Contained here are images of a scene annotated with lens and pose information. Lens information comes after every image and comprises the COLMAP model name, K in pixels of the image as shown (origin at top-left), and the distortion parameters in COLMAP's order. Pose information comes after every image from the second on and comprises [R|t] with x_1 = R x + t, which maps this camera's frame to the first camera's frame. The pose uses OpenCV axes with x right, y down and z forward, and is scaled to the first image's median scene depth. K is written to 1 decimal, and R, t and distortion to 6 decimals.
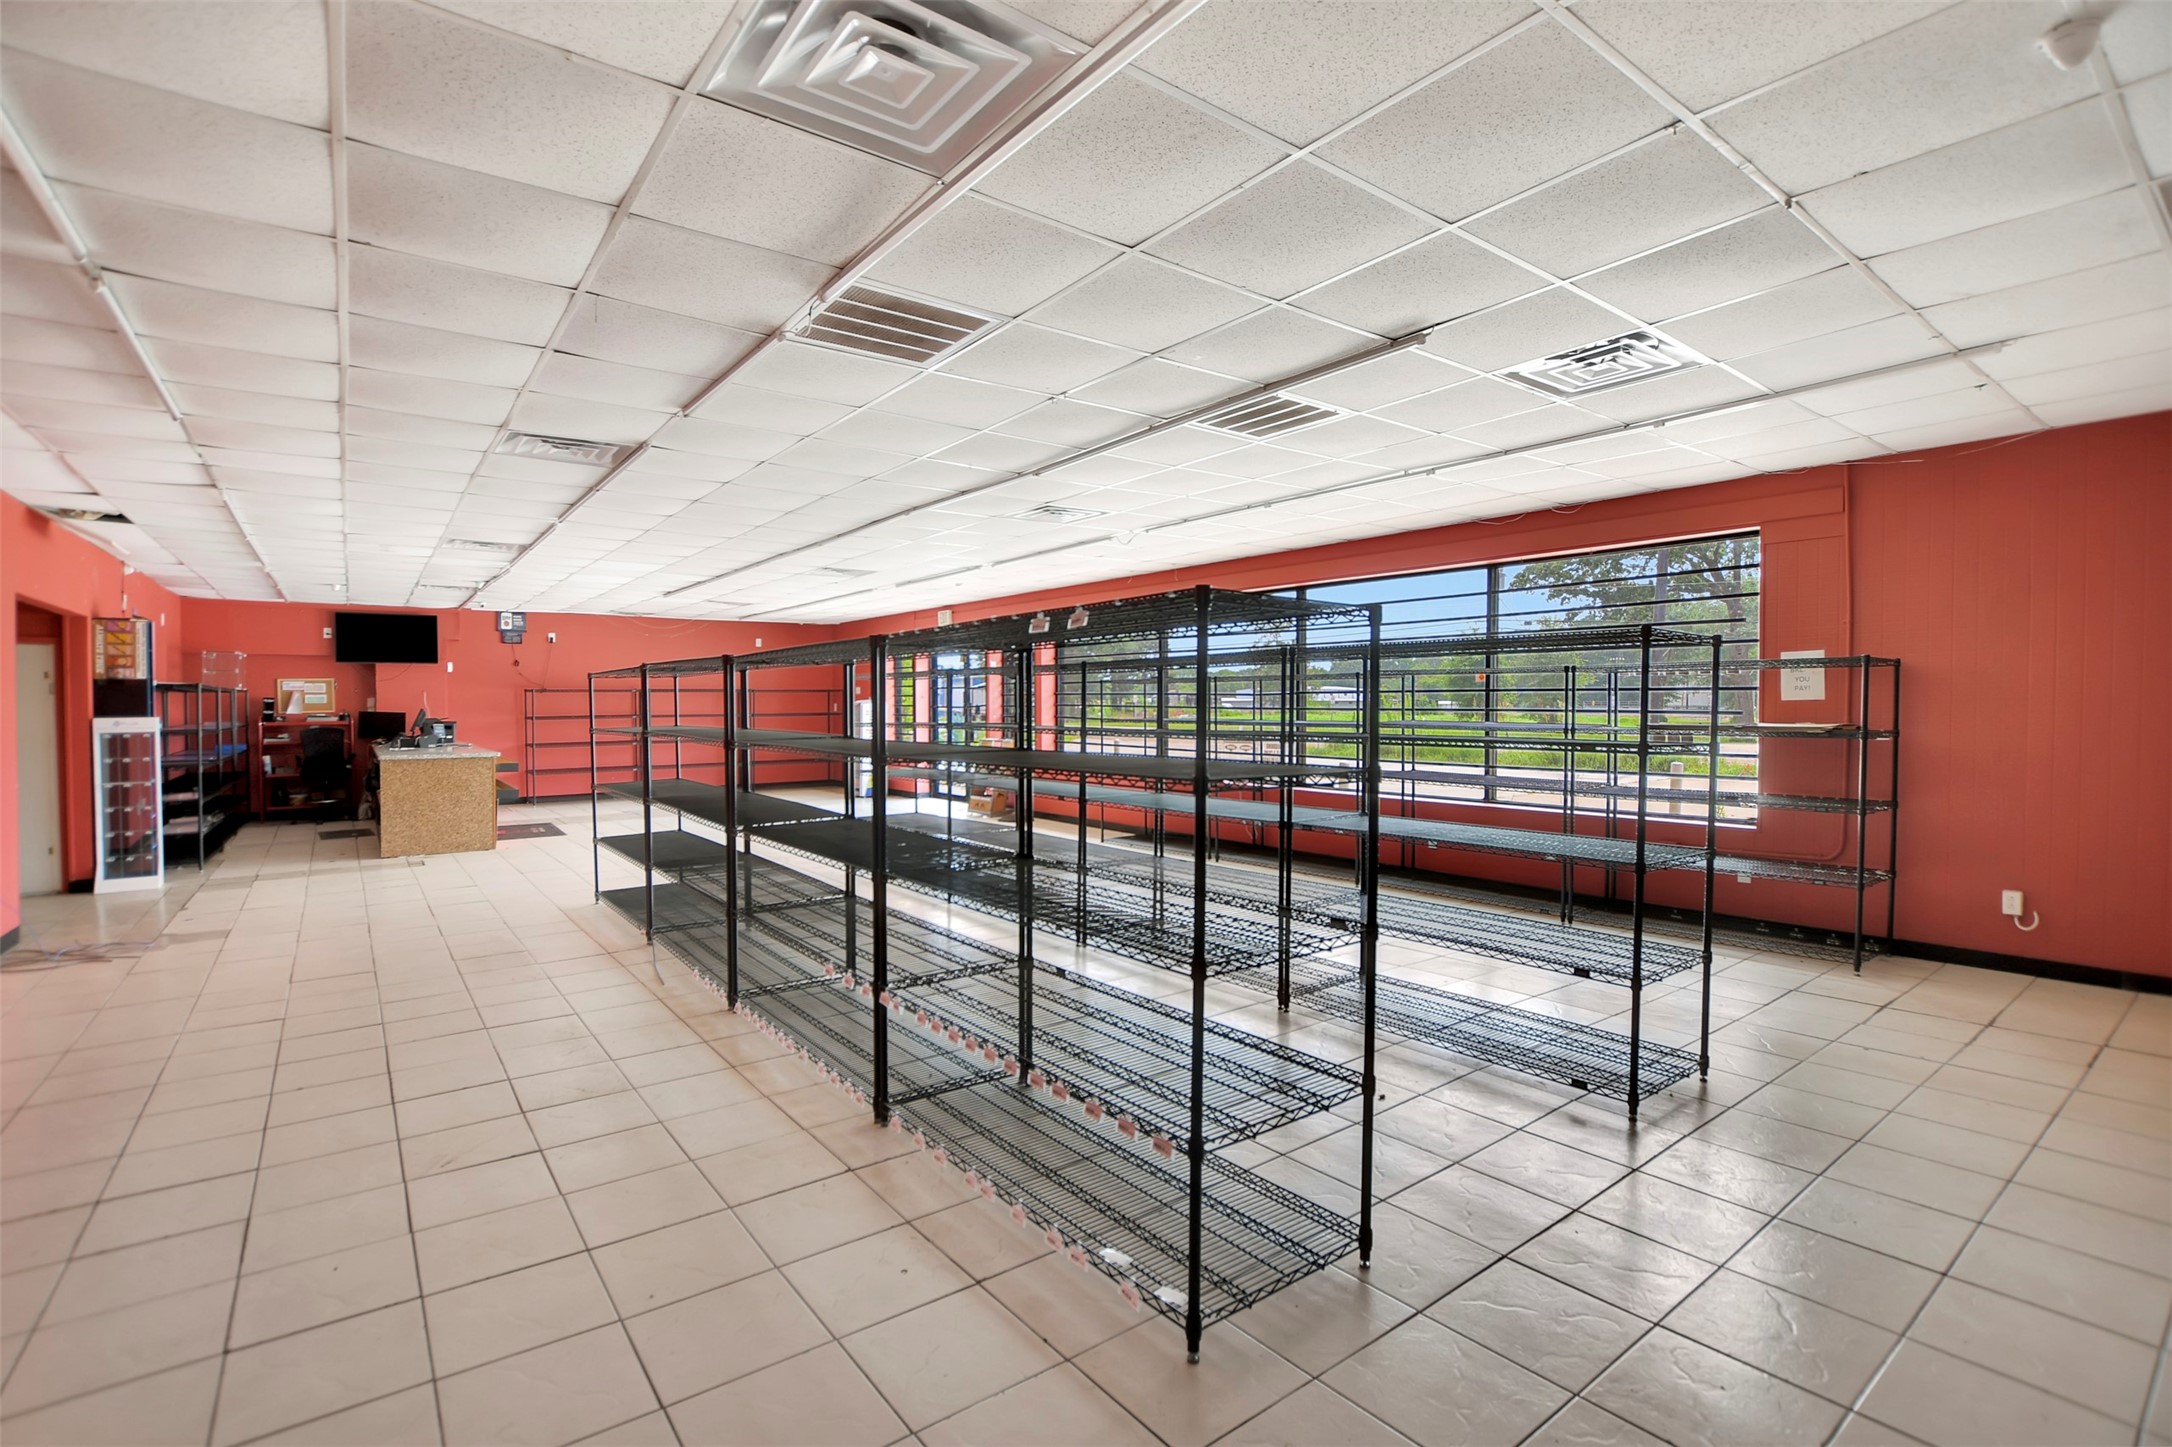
lens RADIAL K [[987.1, 0, 1079.3], [0, 987.1, 721.9], [0, 0, 1]] dist [-0.026493, 0.000226]
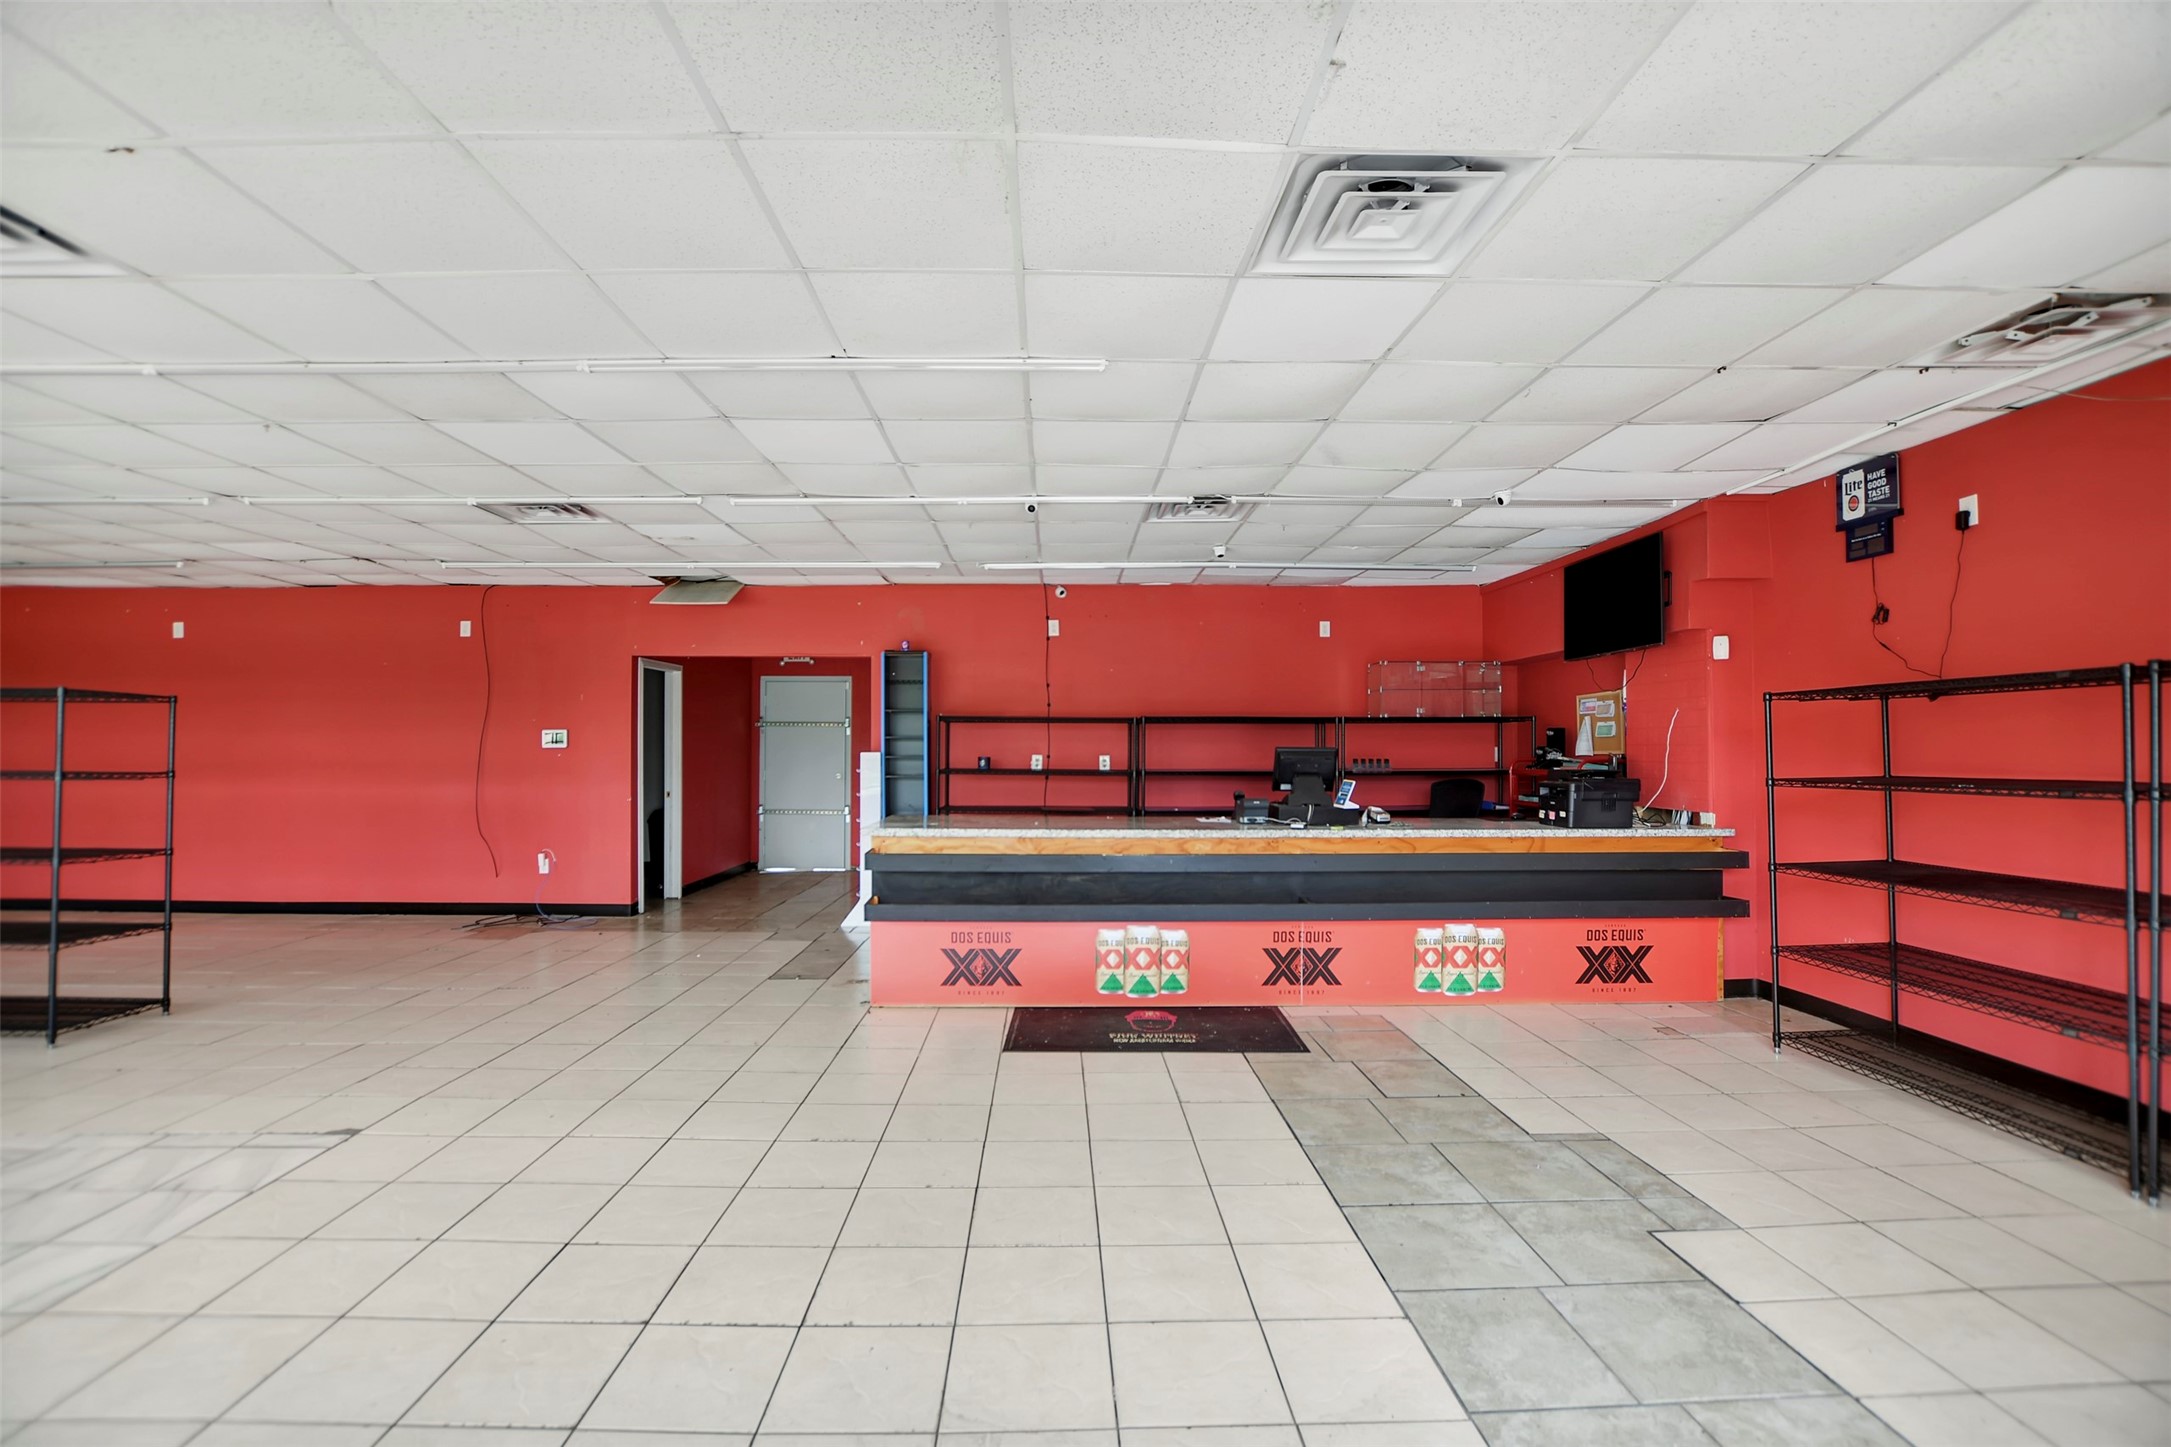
lens RADIAL K [[978.1, 0, 1076.7], [0, 978.1, 731.4], [0, 0, 1]] dist [-0.029236, 0.000906]
pose [[-0.574320, -0.010042, -0.818569, -0.175195], [-0.013997, 0.999899, -0.002447, -0.017644], [0.818511, 0.010052, -0.574403, 1.118262]]
